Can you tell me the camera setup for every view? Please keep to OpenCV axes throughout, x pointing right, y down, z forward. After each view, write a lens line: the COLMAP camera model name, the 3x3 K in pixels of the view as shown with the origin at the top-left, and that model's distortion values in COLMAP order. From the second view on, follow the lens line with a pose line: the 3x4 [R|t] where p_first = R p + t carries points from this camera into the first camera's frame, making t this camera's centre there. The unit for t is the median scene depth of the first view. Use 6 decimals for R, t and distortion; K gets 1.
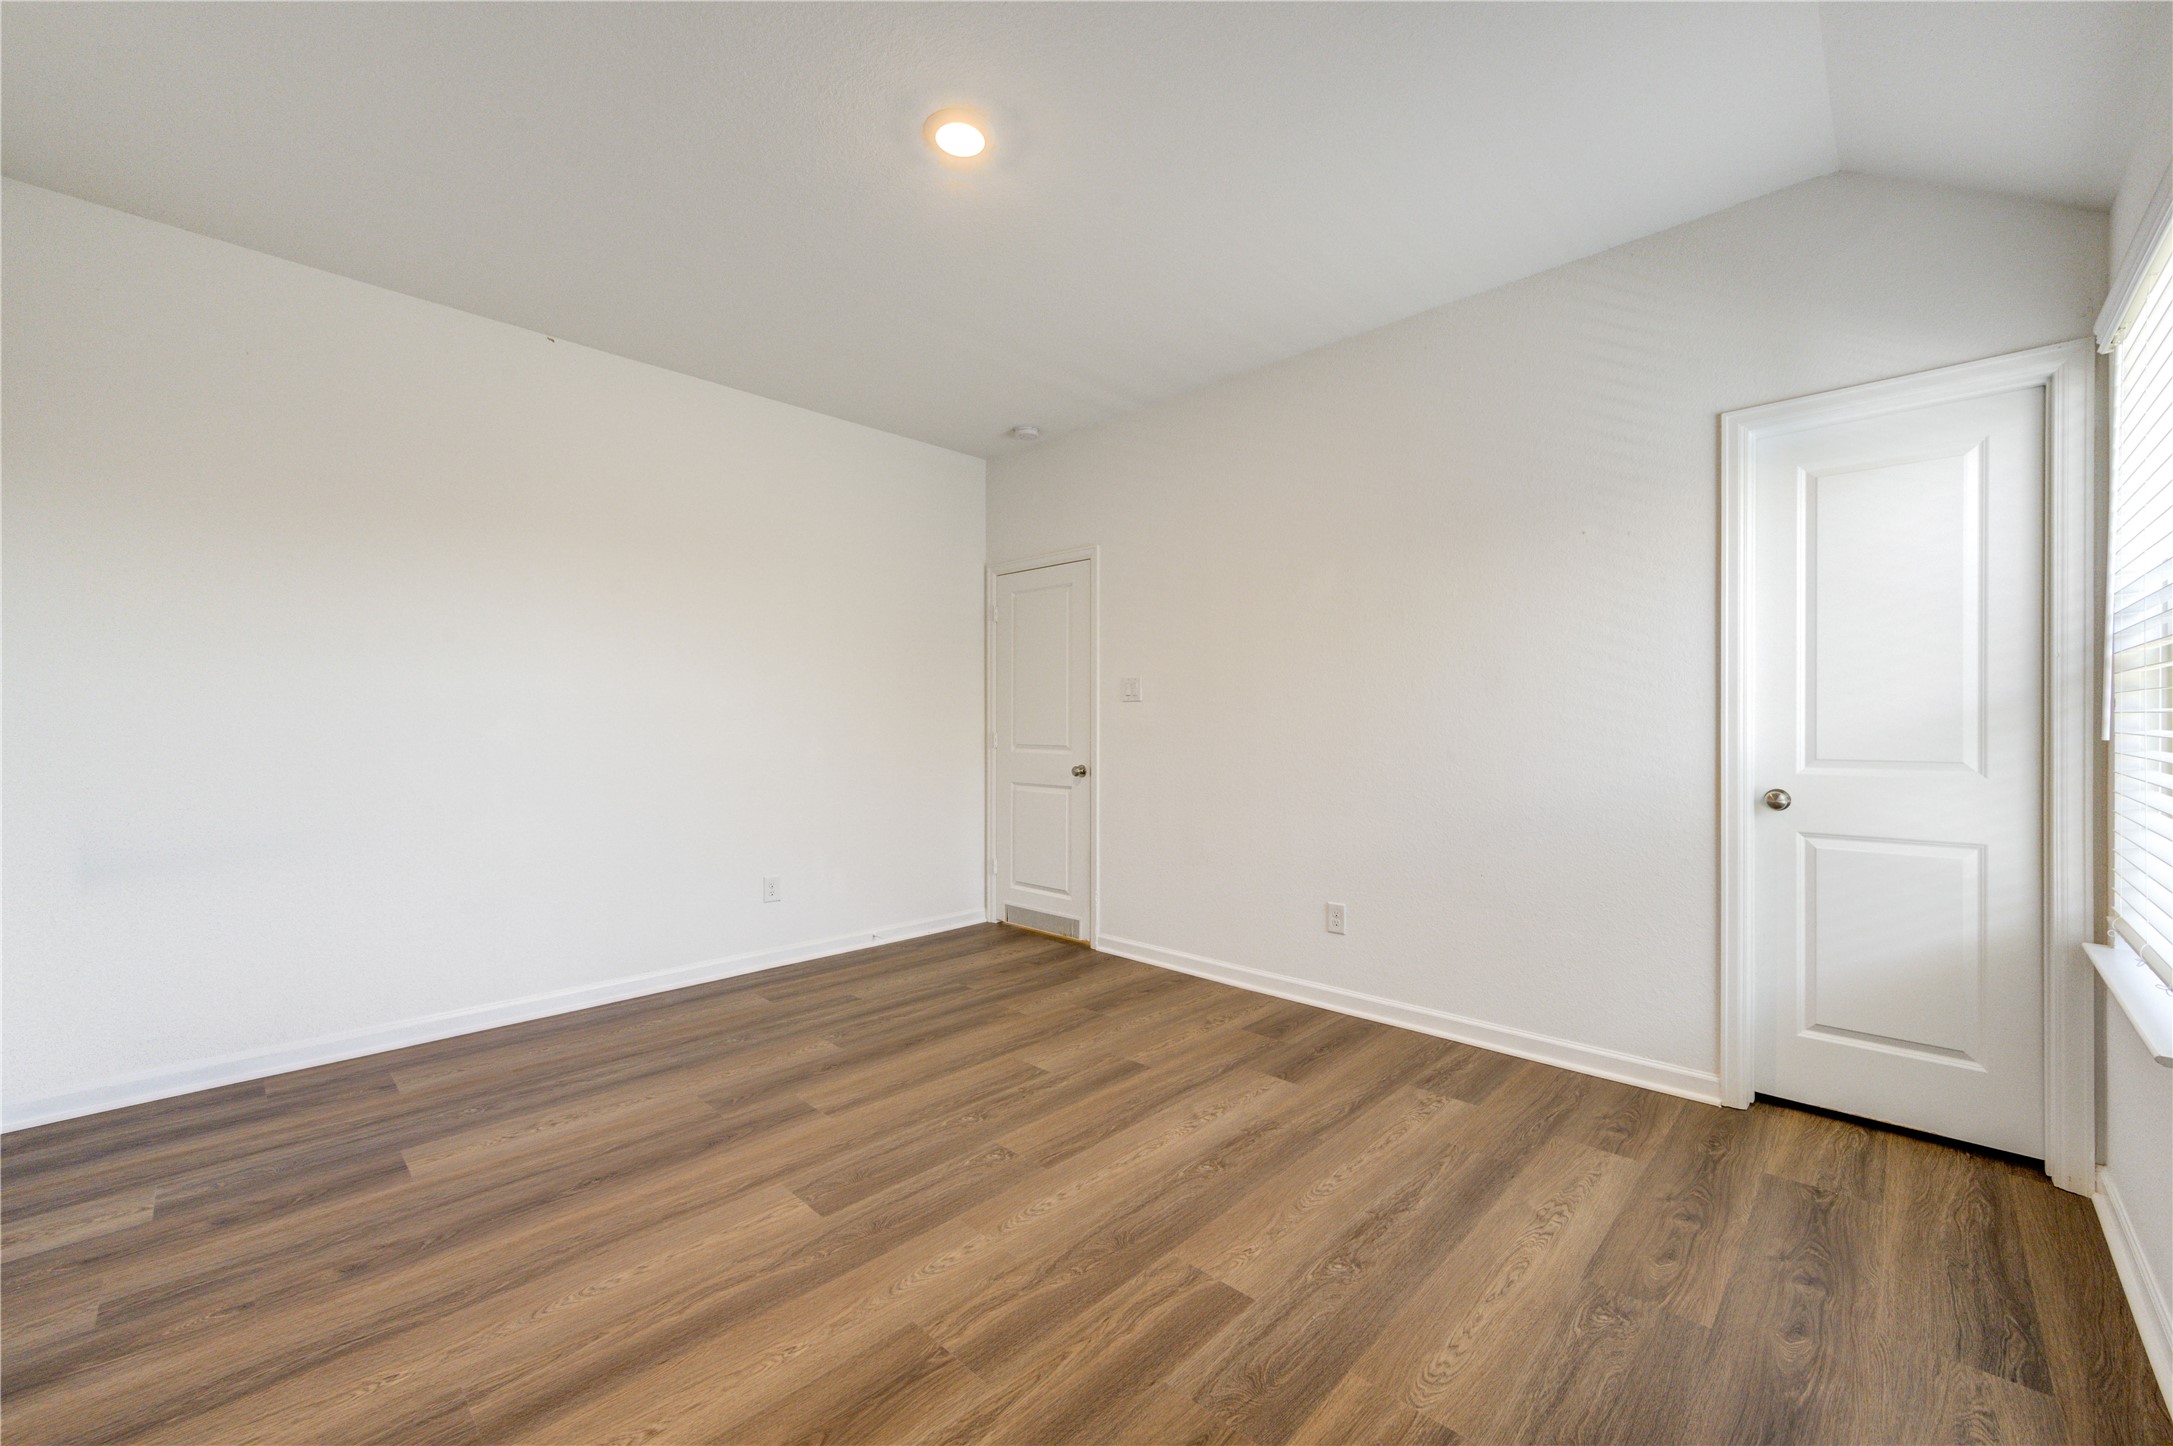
lens RADIAL K [[846.2, 0, 1092.1], [0, 846.2, 726.6], [0, 0, 1]] dist [0.001699, -0.000095]
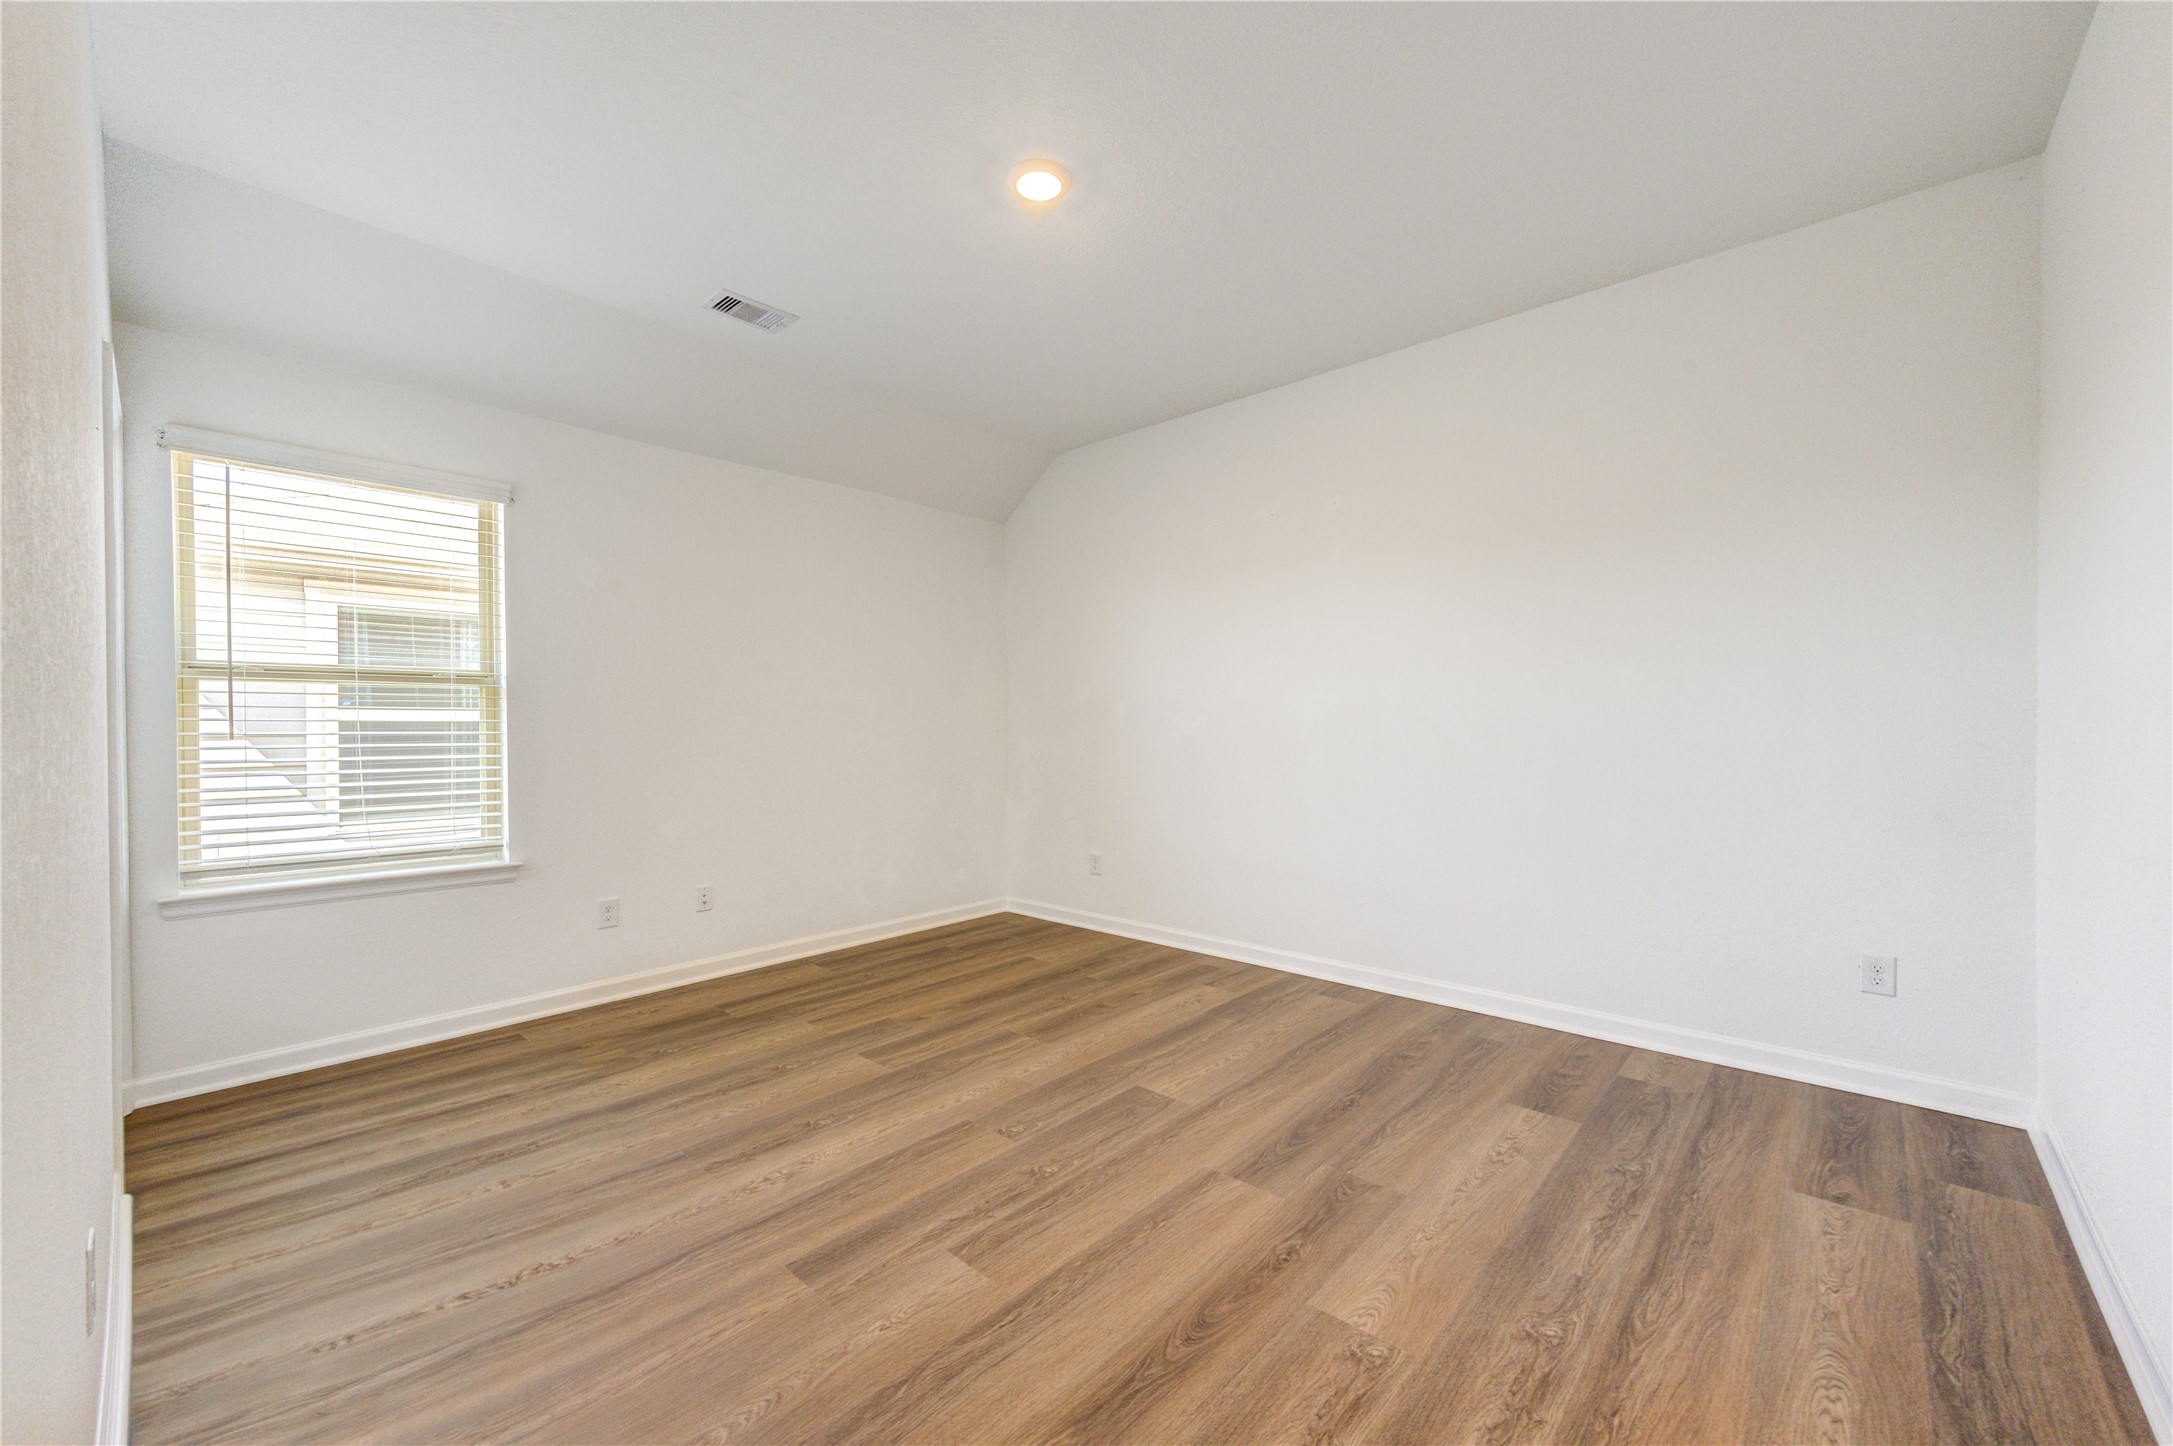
lens RADIAL K [[846.2, 0, 1092.1], [0, 846.2, 726.6], [0, 0, 1]] dist [0.001699, -0.000095]
pose [[-0.999343, 0.007951, -0.035349, -0.171557], [0.007731, 0.999950, 0.006355, -0.005226], [0.035398, 0.006077, -0.999355, 1.992074]]
